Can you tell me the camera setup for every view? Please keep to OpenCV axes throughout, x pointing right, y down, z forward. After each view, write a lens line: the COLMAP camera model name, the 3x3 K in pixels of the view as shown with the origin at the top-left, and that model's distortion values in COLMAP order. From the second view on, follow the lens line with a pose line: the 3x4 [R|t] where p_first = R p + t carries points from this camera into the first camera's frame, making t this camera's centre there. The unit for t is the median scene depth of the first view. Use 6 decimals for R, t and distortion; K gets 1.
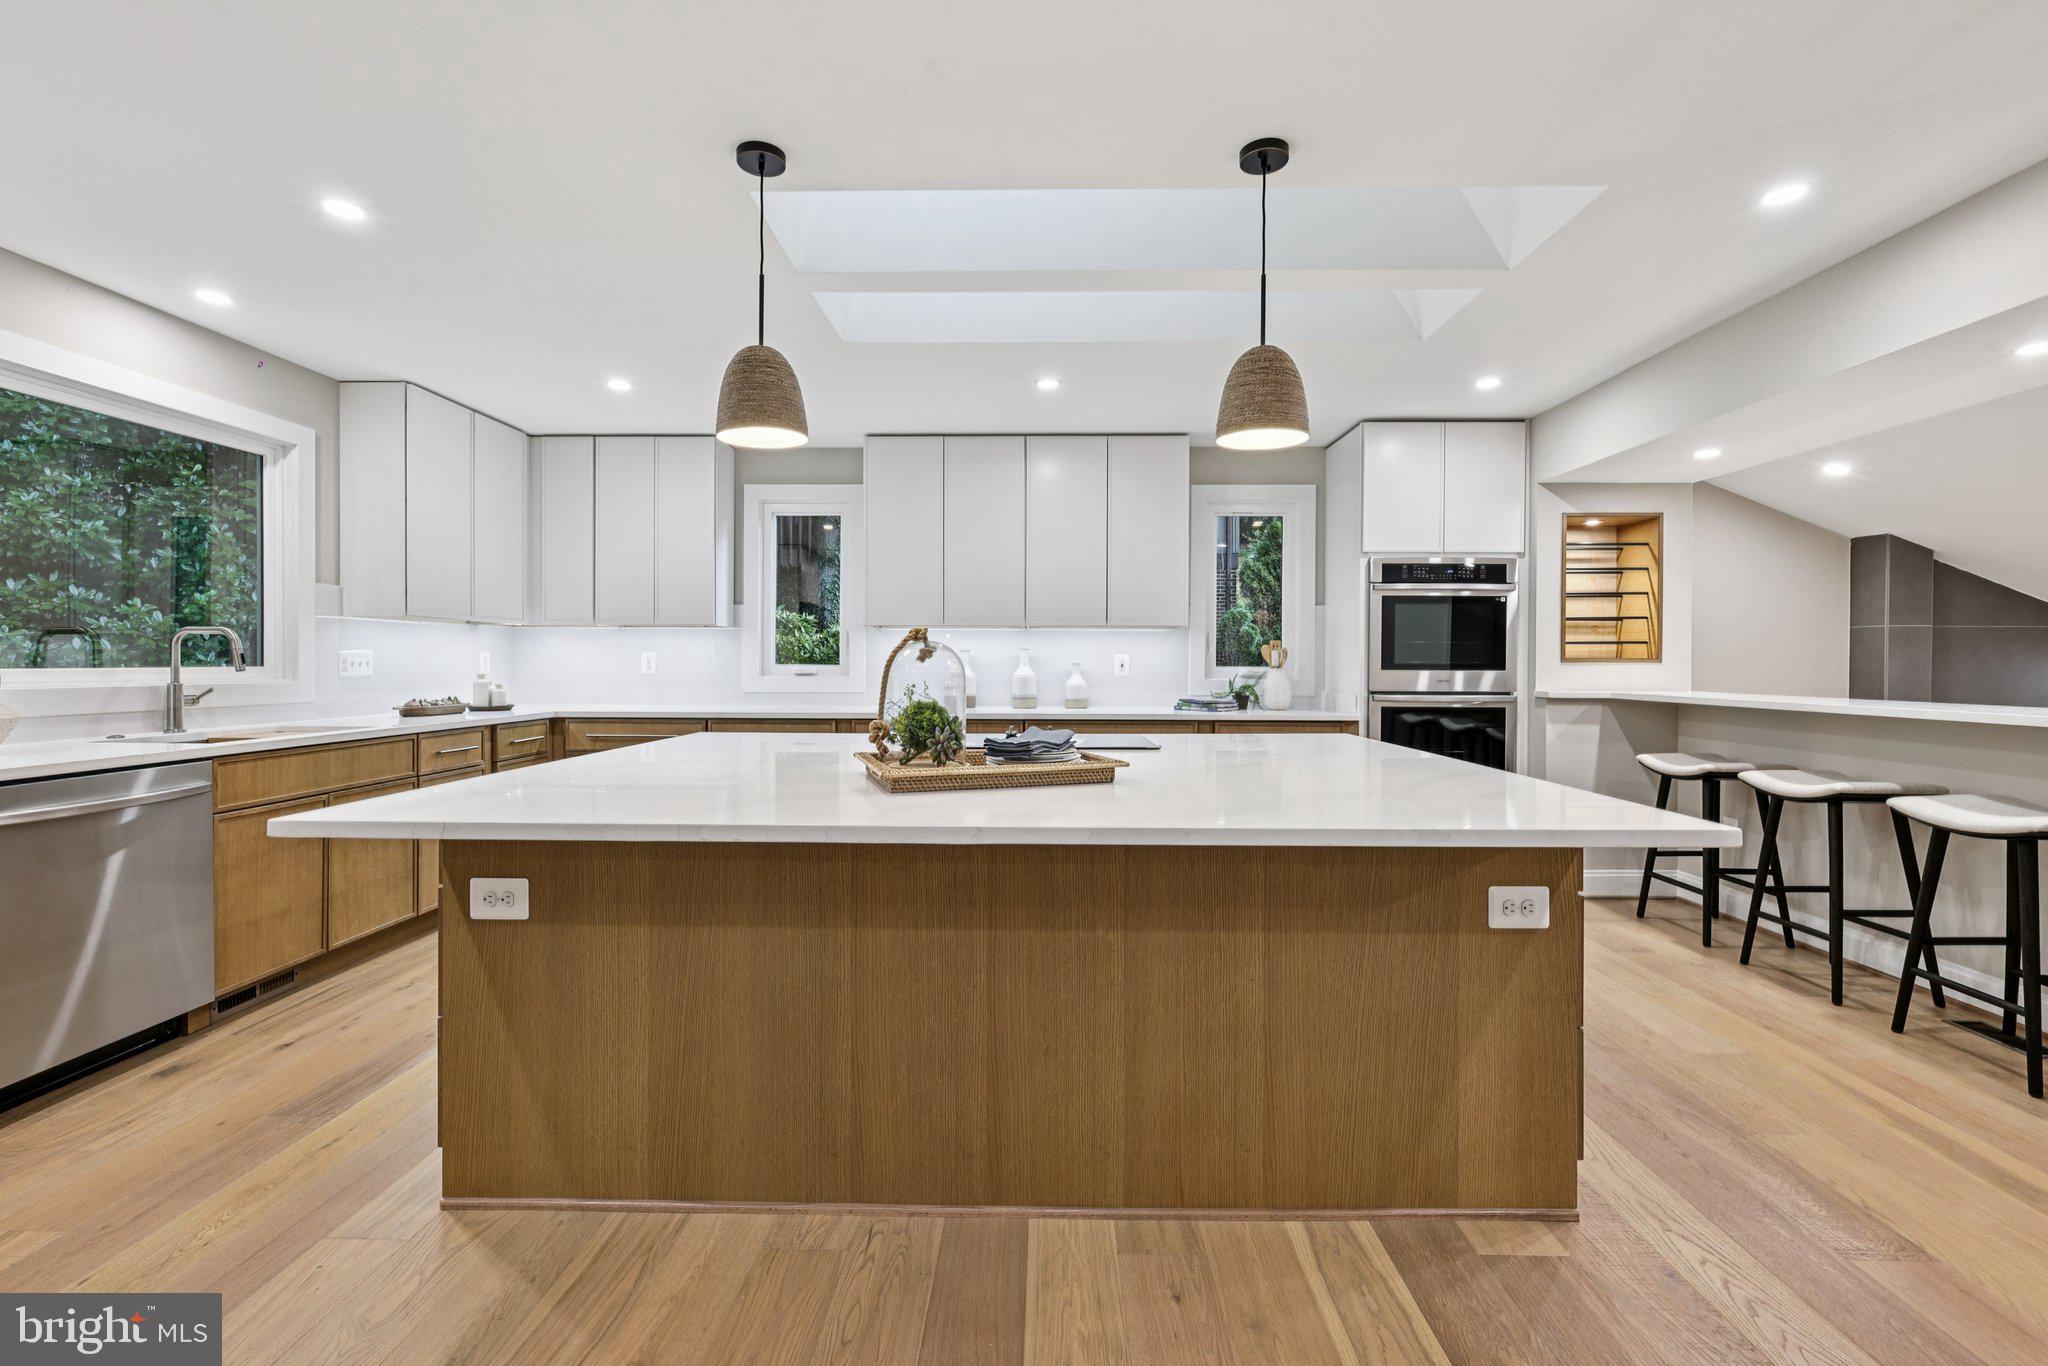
lens RADIAL K [[900.8, 0, 1036.3], [0, 900.8, 666.1], [0, 0, 1]] dist [0.002213, -0.000353]
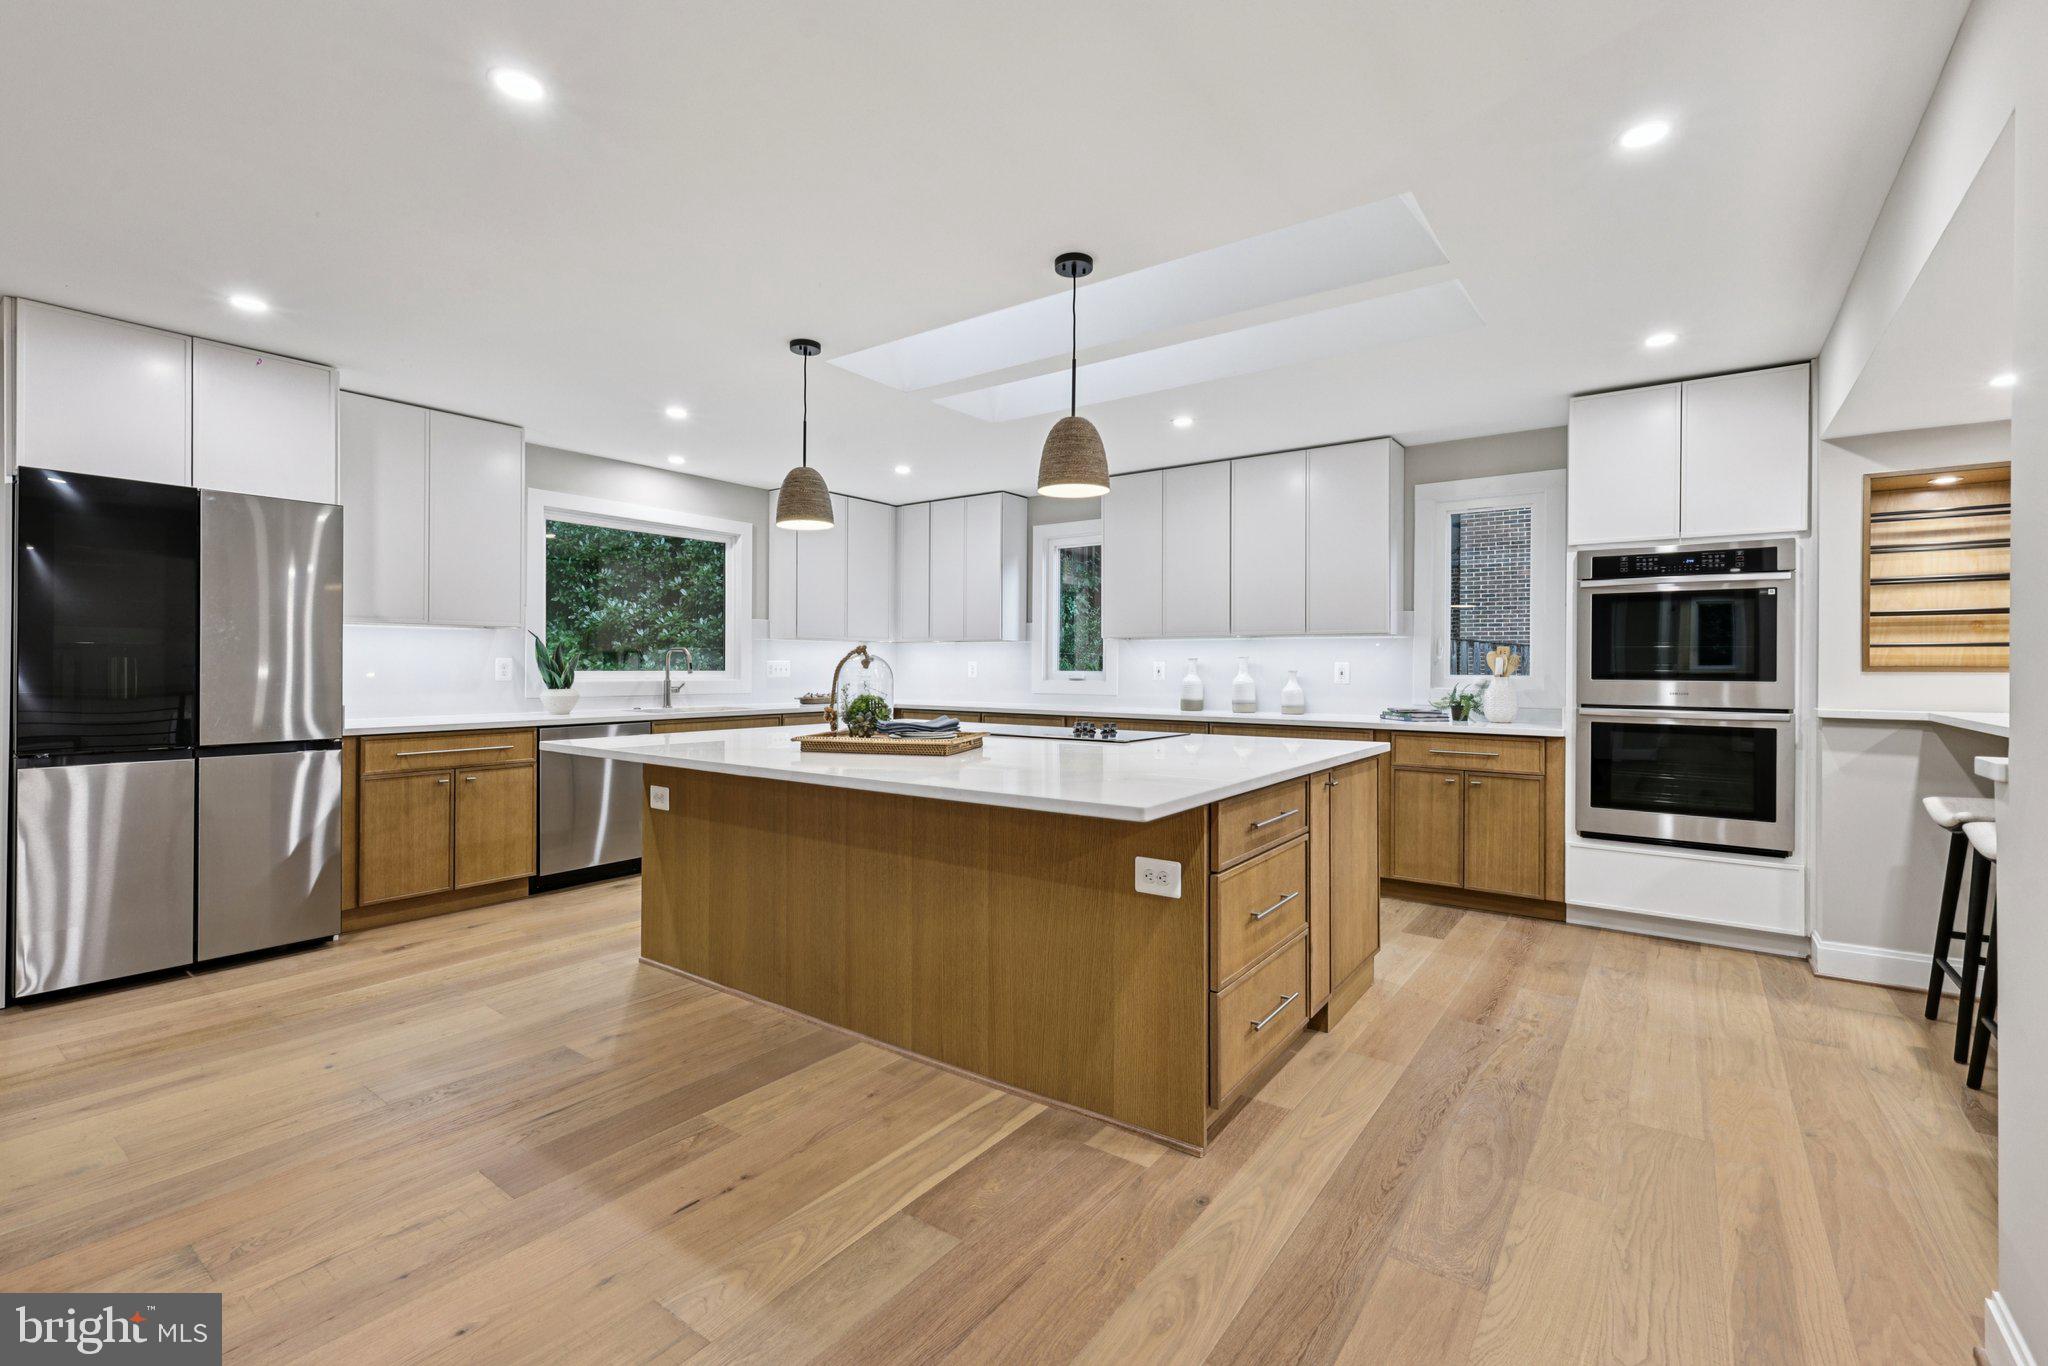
lens RADIAL K [[900.8, 0, 1014.4], [0, 900.8, 666.9], [0, 0, 1]] dist [0.002213, -0.000353]
pose [[0.815168, 0.001078, -0.579223, 0.495662], [-0.005313, 0.999970, -0.005617, -0.000046], [0.579200, 0.007657, 0.815150, -0.033921]]
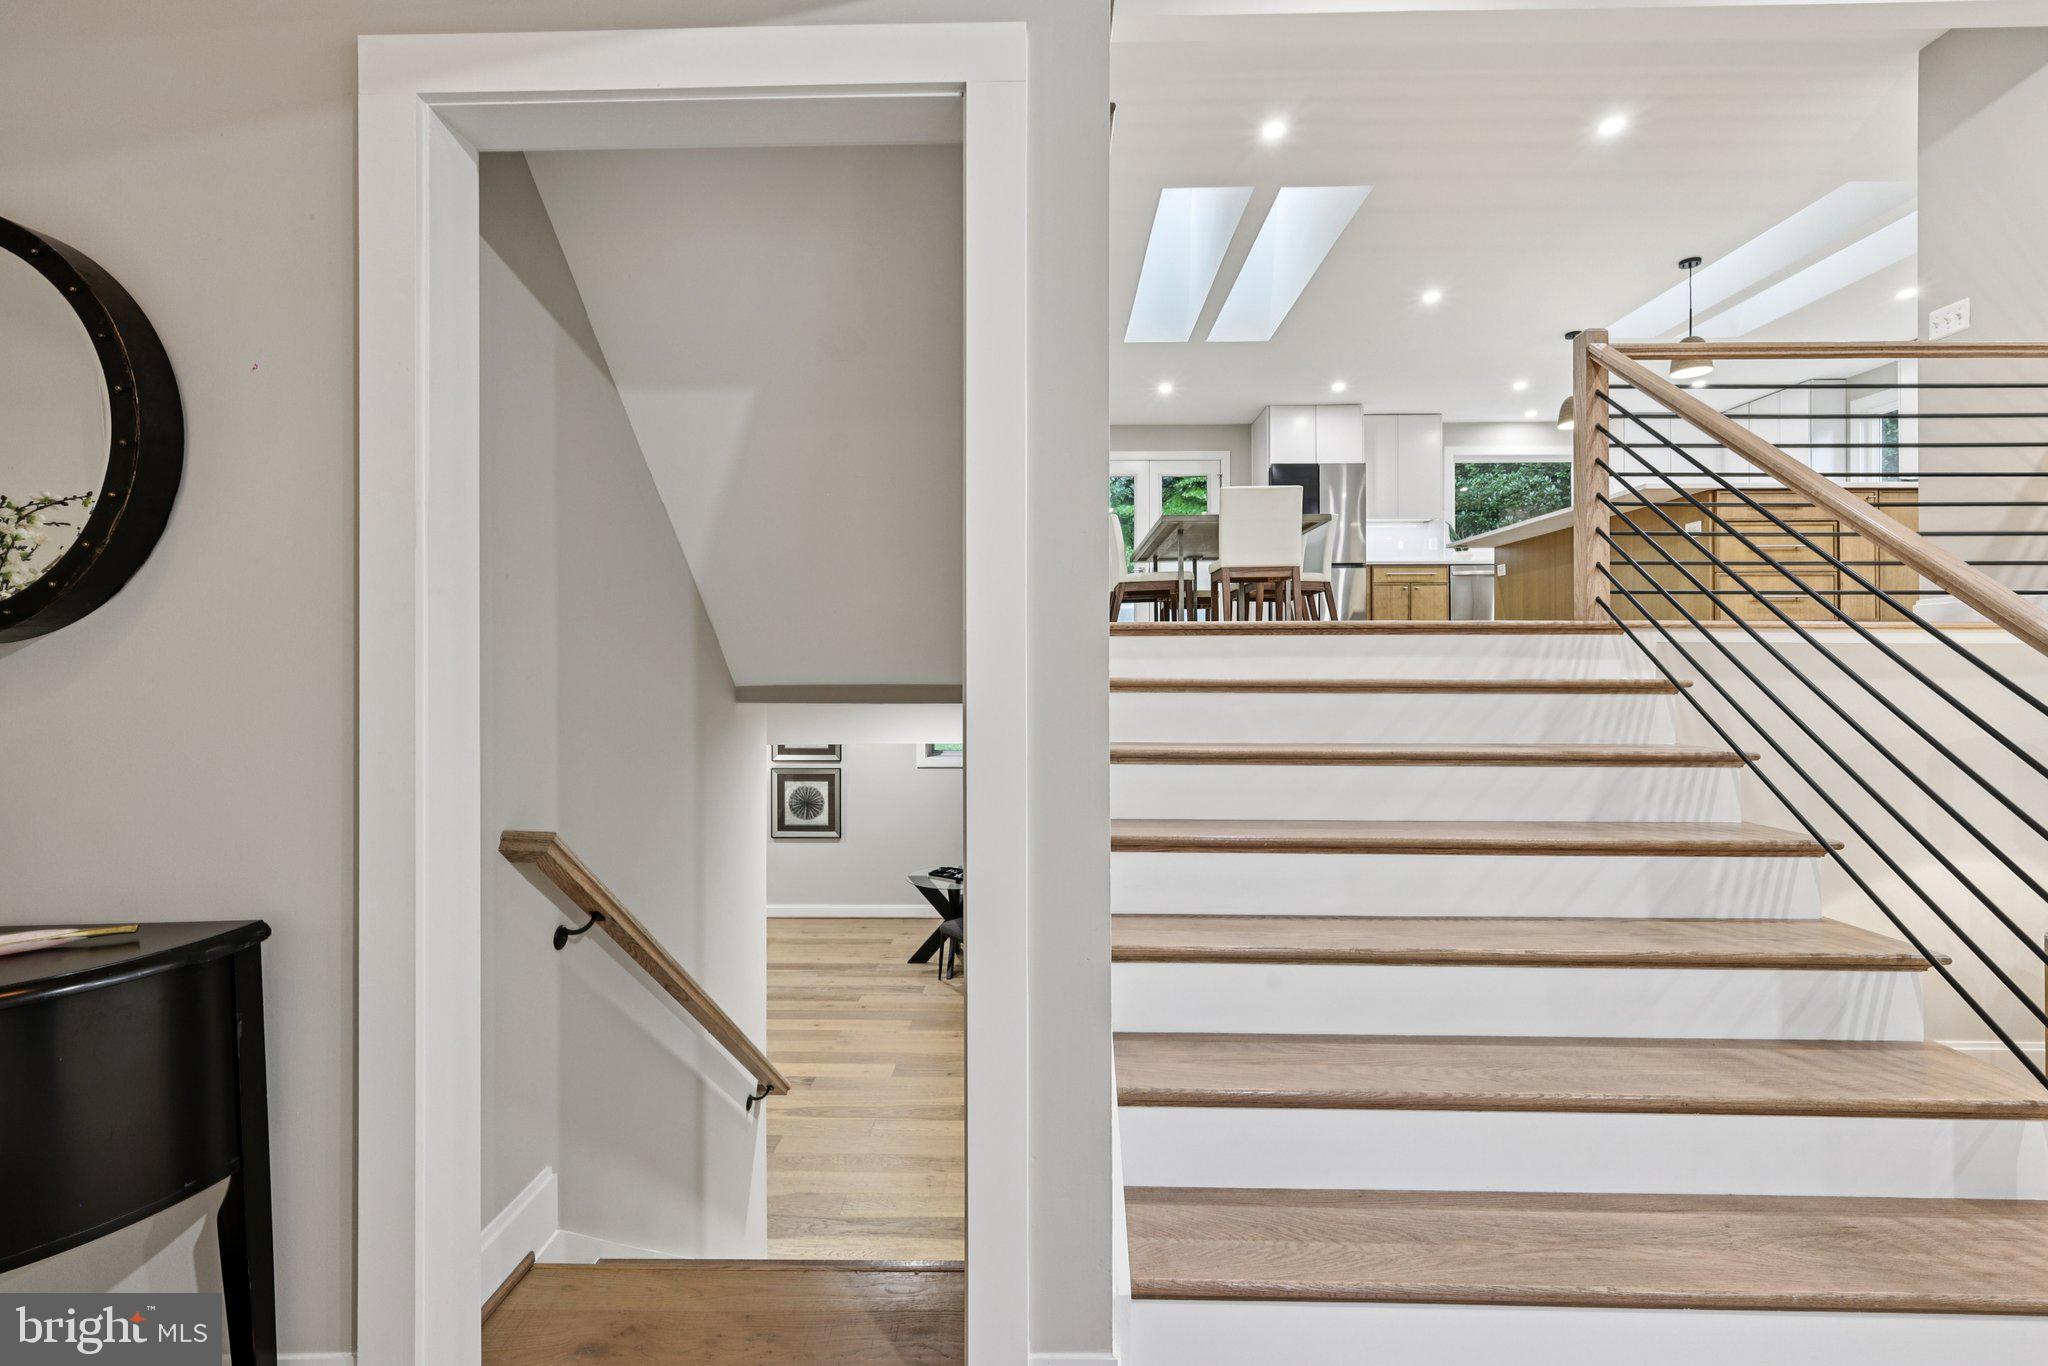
lens RADIAL K [[900.8, 0, 1036.1], [0, 900.8, 670.6], [0, 0, 1]] dist [0.002213, -0.000353]
pose [[0.014055, -0.004513, -0.999891, 1.533626], [-0.000286, 0.999990, -0.004517, 0.337369], [0.999901, 0.000350, 0.014054, -0.496088]]
